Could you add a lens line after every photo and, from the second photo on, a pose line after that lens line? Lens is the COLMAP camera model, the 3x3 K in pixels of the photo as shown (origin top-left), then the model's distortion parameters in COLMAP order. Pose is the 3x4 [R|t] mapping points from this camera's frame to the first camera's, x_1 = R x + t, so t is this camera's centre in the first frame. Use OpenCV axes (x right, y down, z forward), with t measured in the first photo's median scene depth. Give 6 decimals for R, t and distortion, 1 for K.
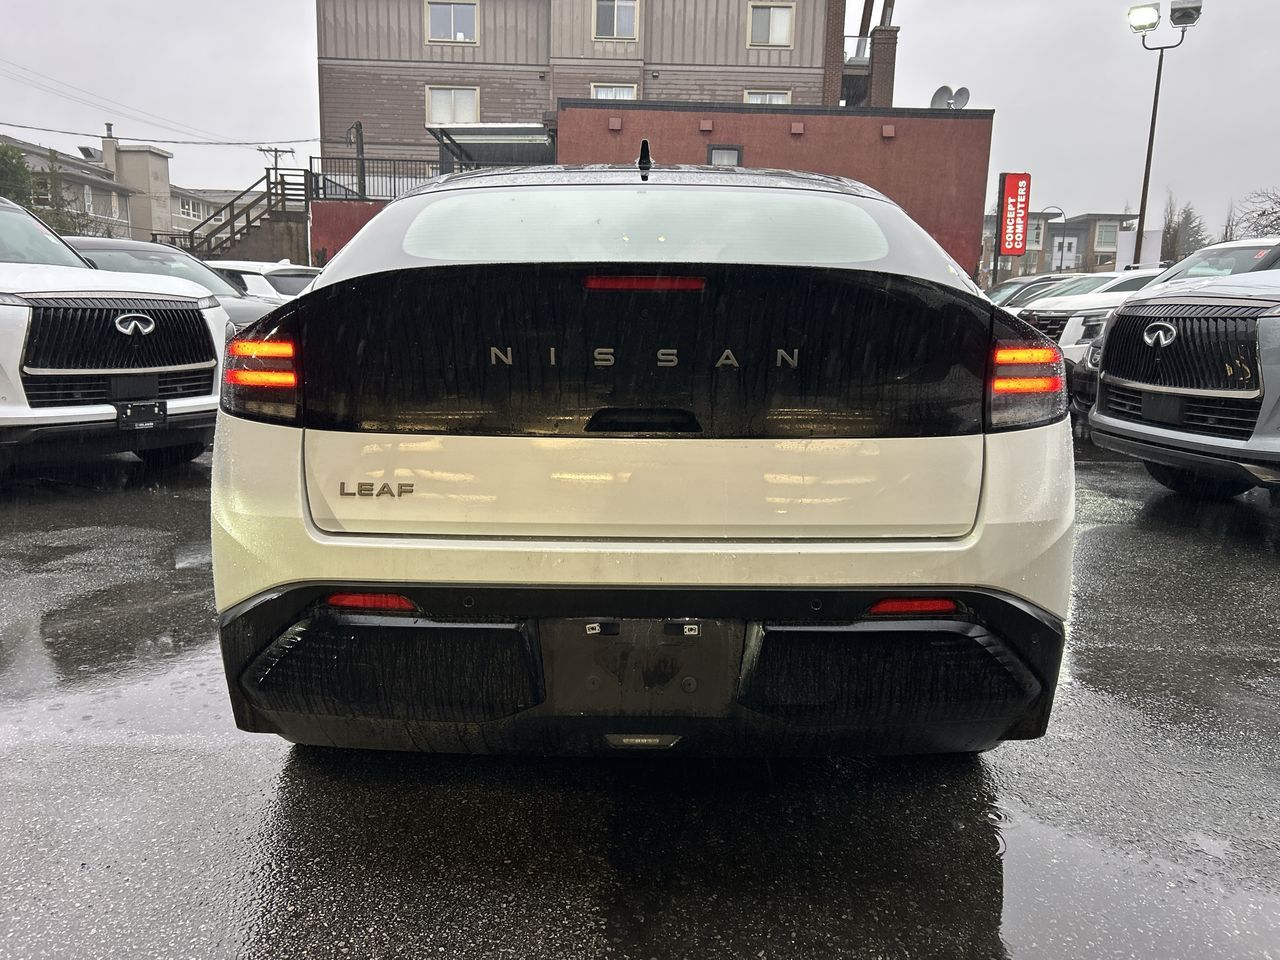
lens RADIAL K [[970.1, 0, 634.8], [0, 970.1, 476.4], [0, 0, 1]] dist [0.035631, -0.038869]
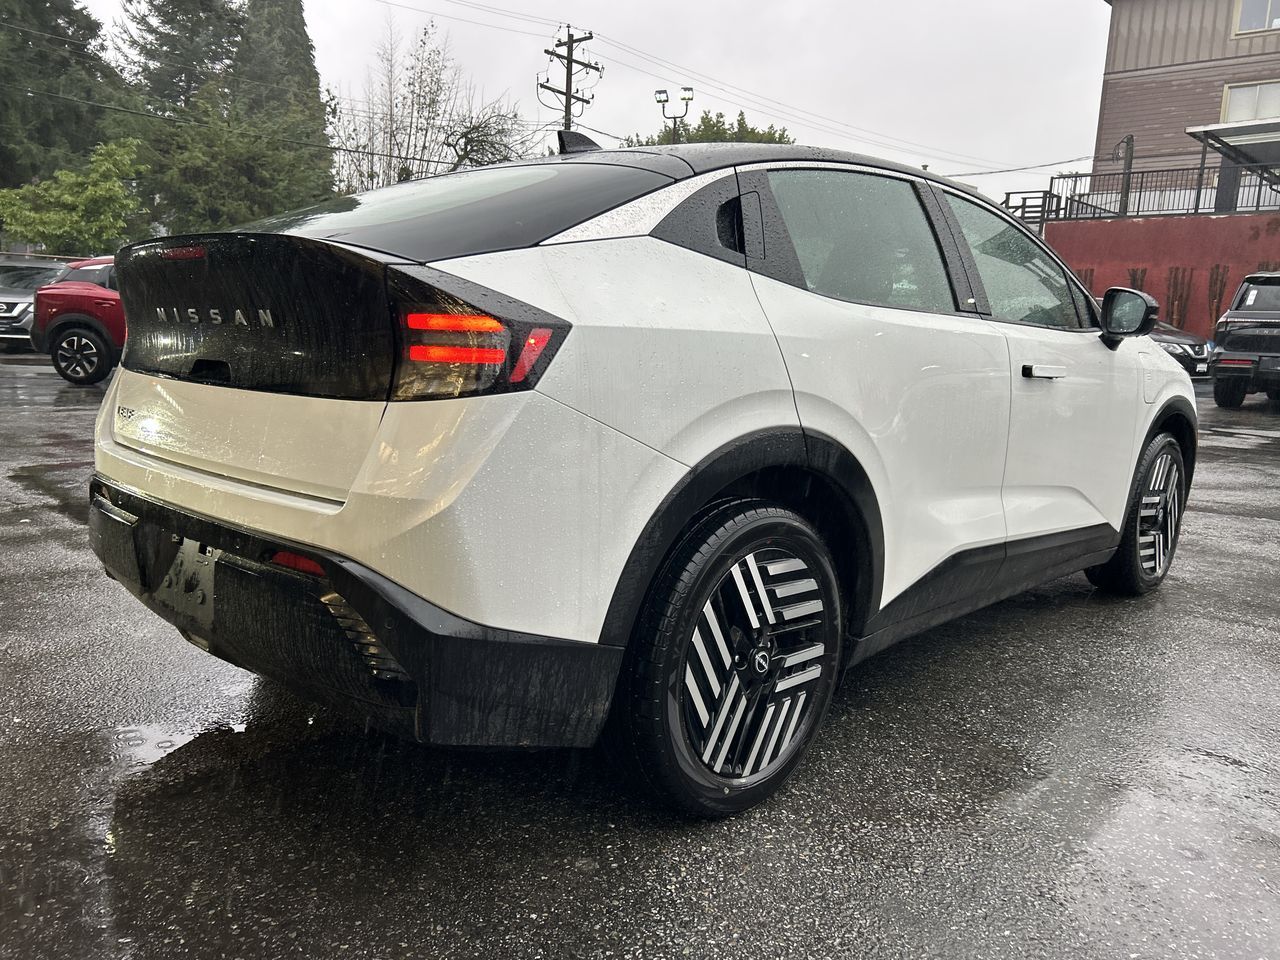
lens RADIAL K [[970.1, 0, 665.1], [0, 970.1, 480.2], [0, 0, 1]] dist [0.035631, -0.038869]
pose [[0.736719, 0.115206, -0.666313, 0.938375], [-0.129993, 0.991130, 0.027638, -0.022402], [0.663587, 0.066255, 0.745160, 0.372414]]
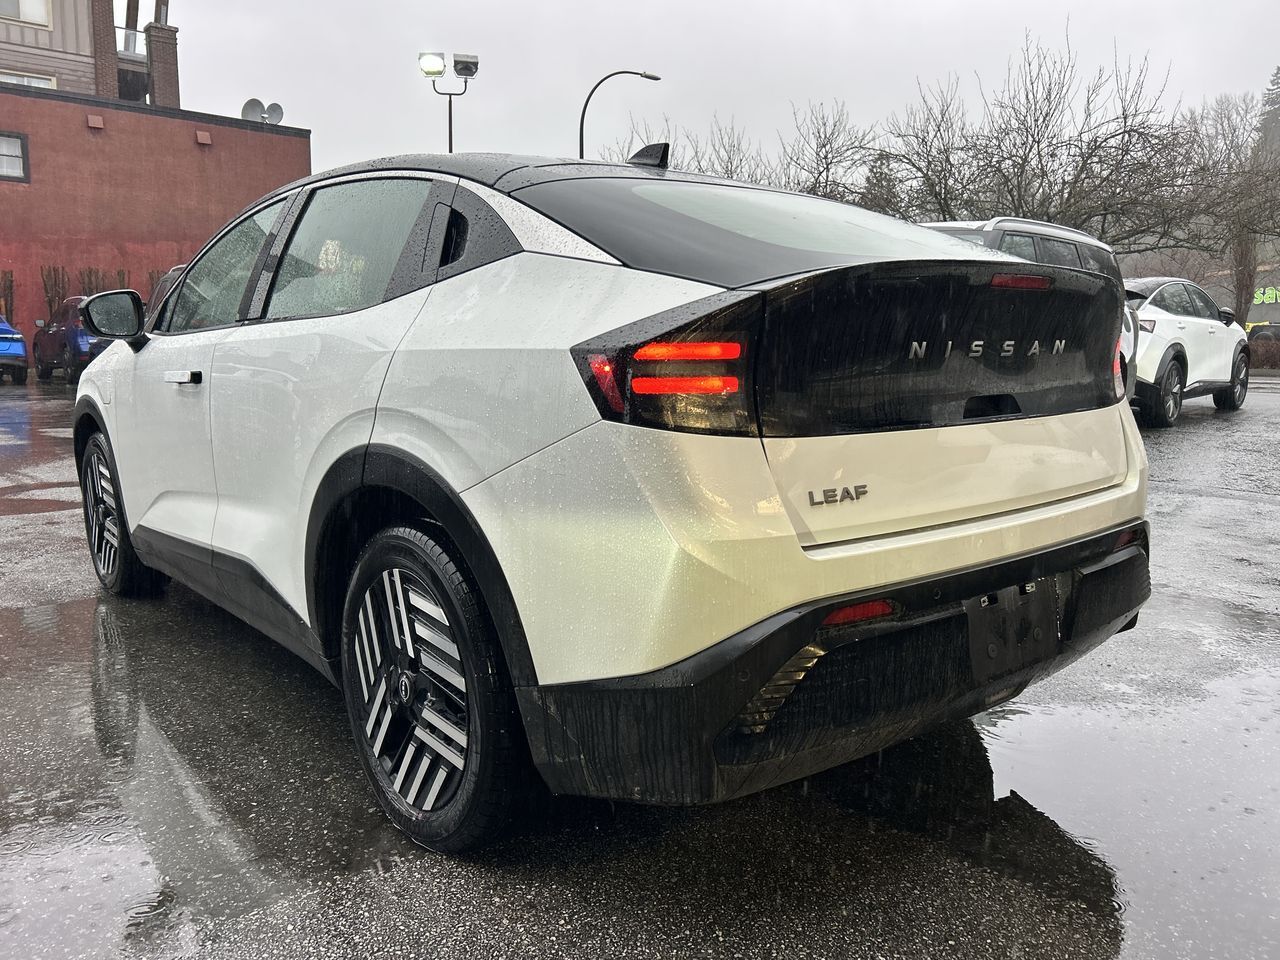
lens RADIAL K [[970.1, 0, 624.1], [0, 970.1, 481.0], [0, 0, 1]] dist [0.035631, -0.038869]
pose [[0.774094, -0.100817, 0.624991, -0.778237], [0.108683, 0.993744, 0.025689, -0.035788], [-0.623671, 0.048040, 0.780209, 0.305057]]
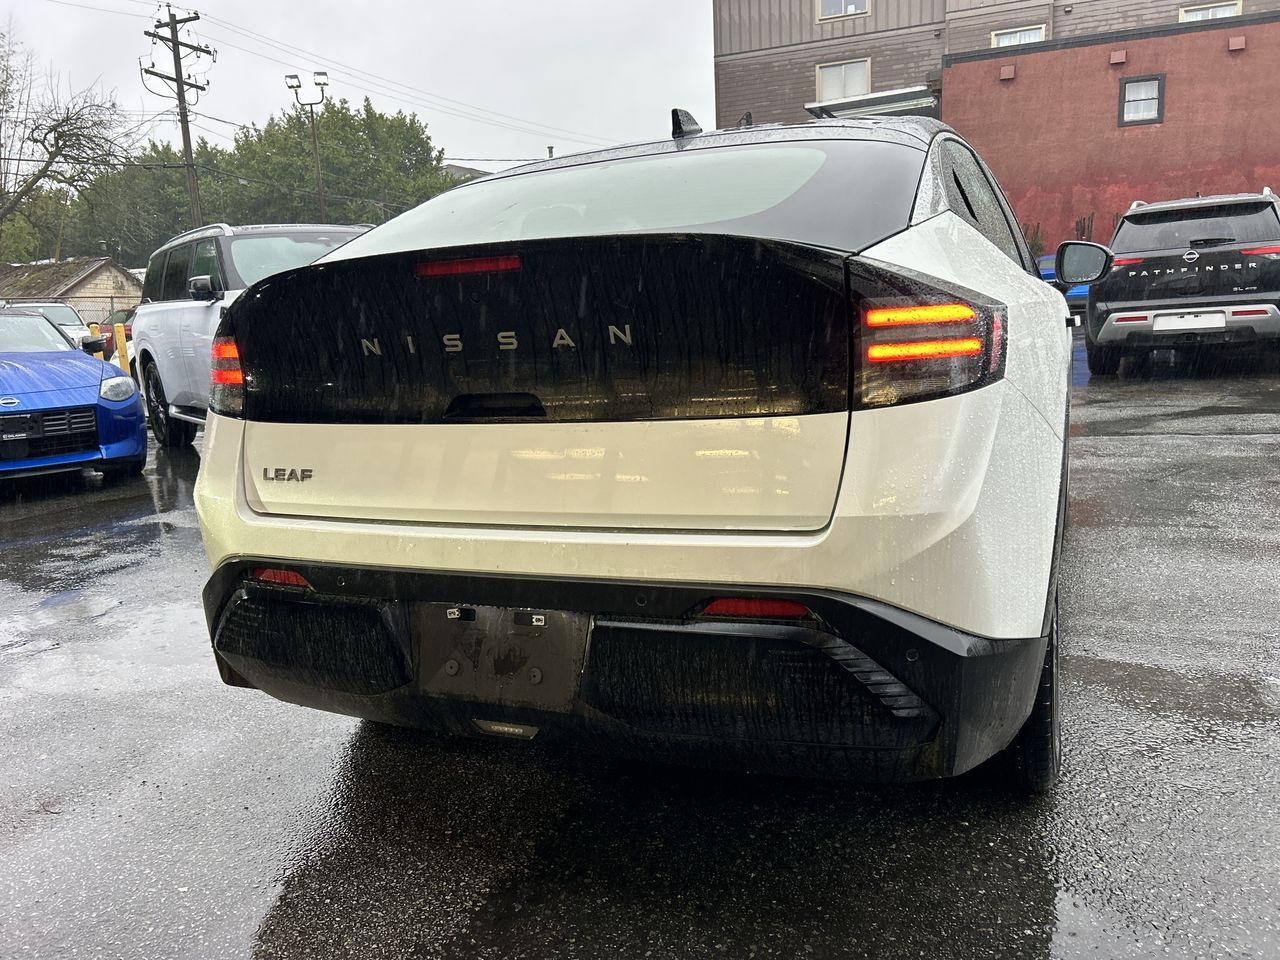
lens RADIAL K [[970.1, 0, 635.8], [0, 970.1, 469.7], [0, 0, 1]] dist [0.035631, -0.038869]
pose [[0.916856, -0.000383, -0.399217, 0.410287], [0.005872, 0.999904, 0.012526, -0.002952], [0.399174, -0.013829, 0.916771, 0.115565]]
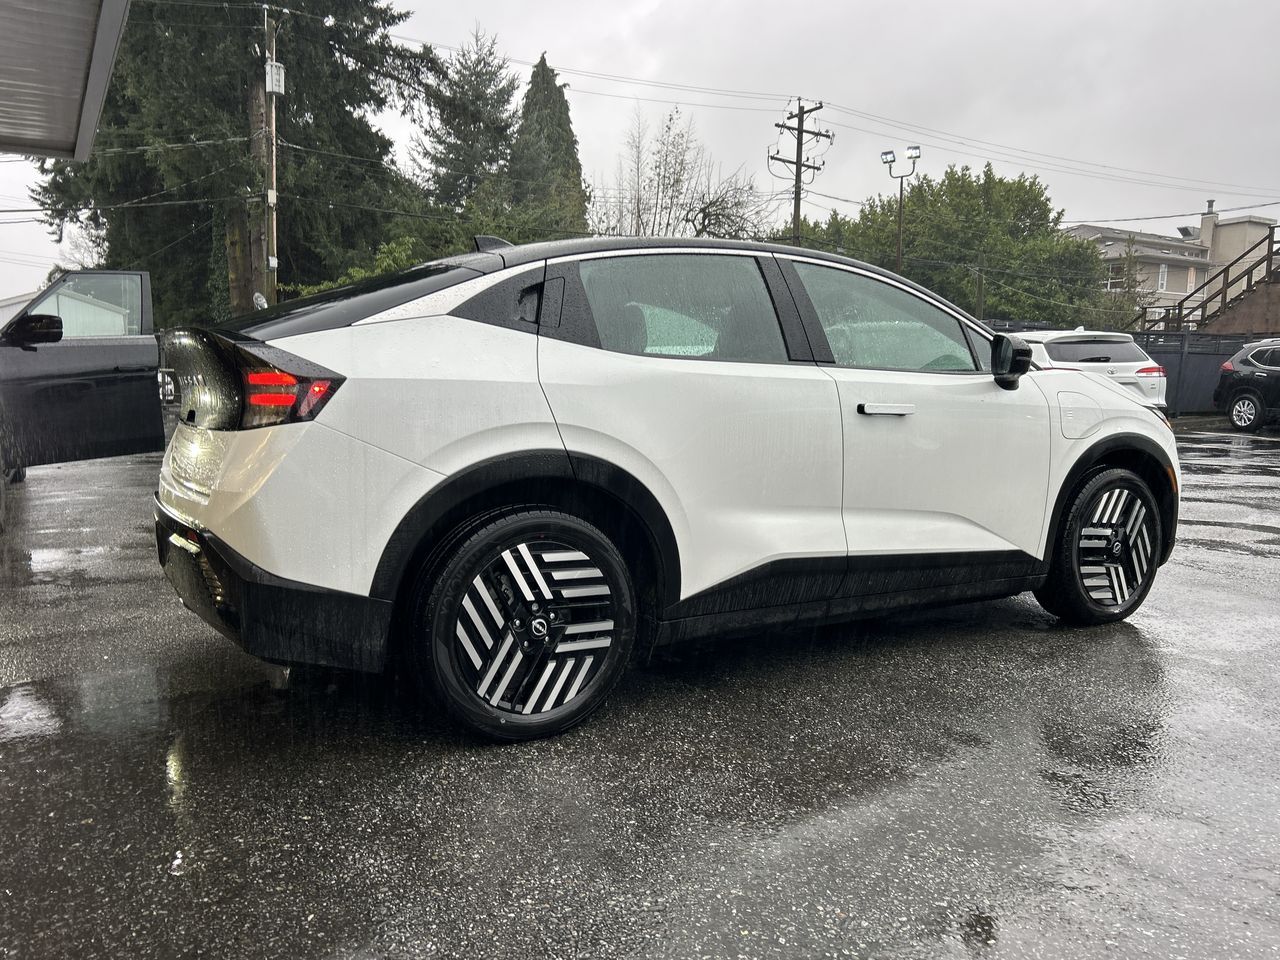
lens RADIAL K [[970.1, 0, 656.8], [0, 970.1, 484.4], [0, 0, 1]] dist [0.035631, -0.038869]
pose [[0.531202, 0.075073, -0.843913, 1.315809], [-0.131390, 0.991316, 0.005482, -0.035715], [0.836996, 0.107969, 0.536452, 0.510870]]
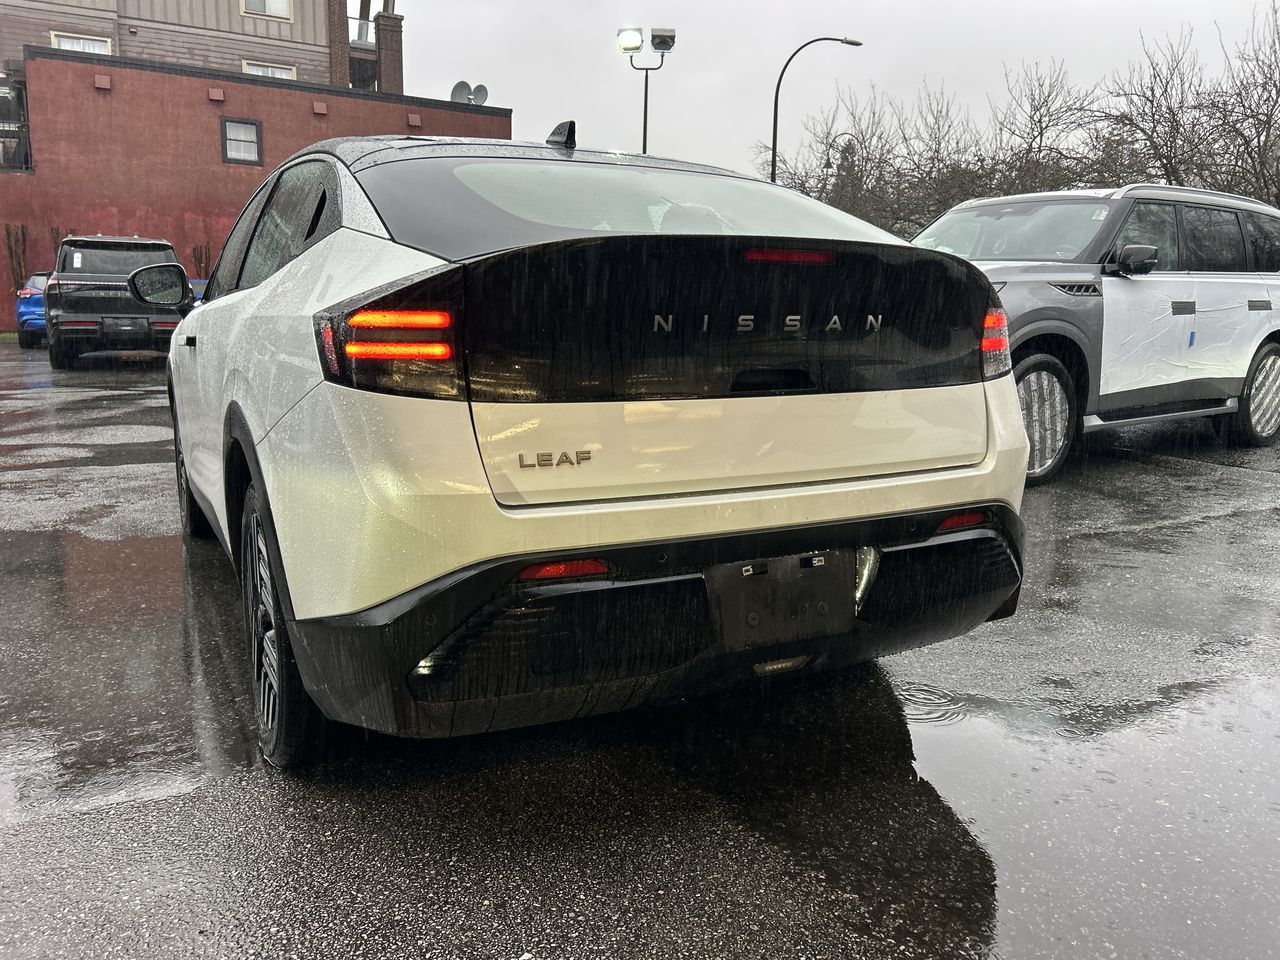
lens RADIAL K [[970.1, 0, 639.8], [0, 970.1, 477.4], [0, 0, 1]] dist [0.035631, -0.038869]
pose [[0.881572, -0.080619, 0.465115, -0.502399], [0.075162, 0.996711, 0.030299, 0.006696], [-0.466028, 0.008249, 0.884731, 0.062482]]
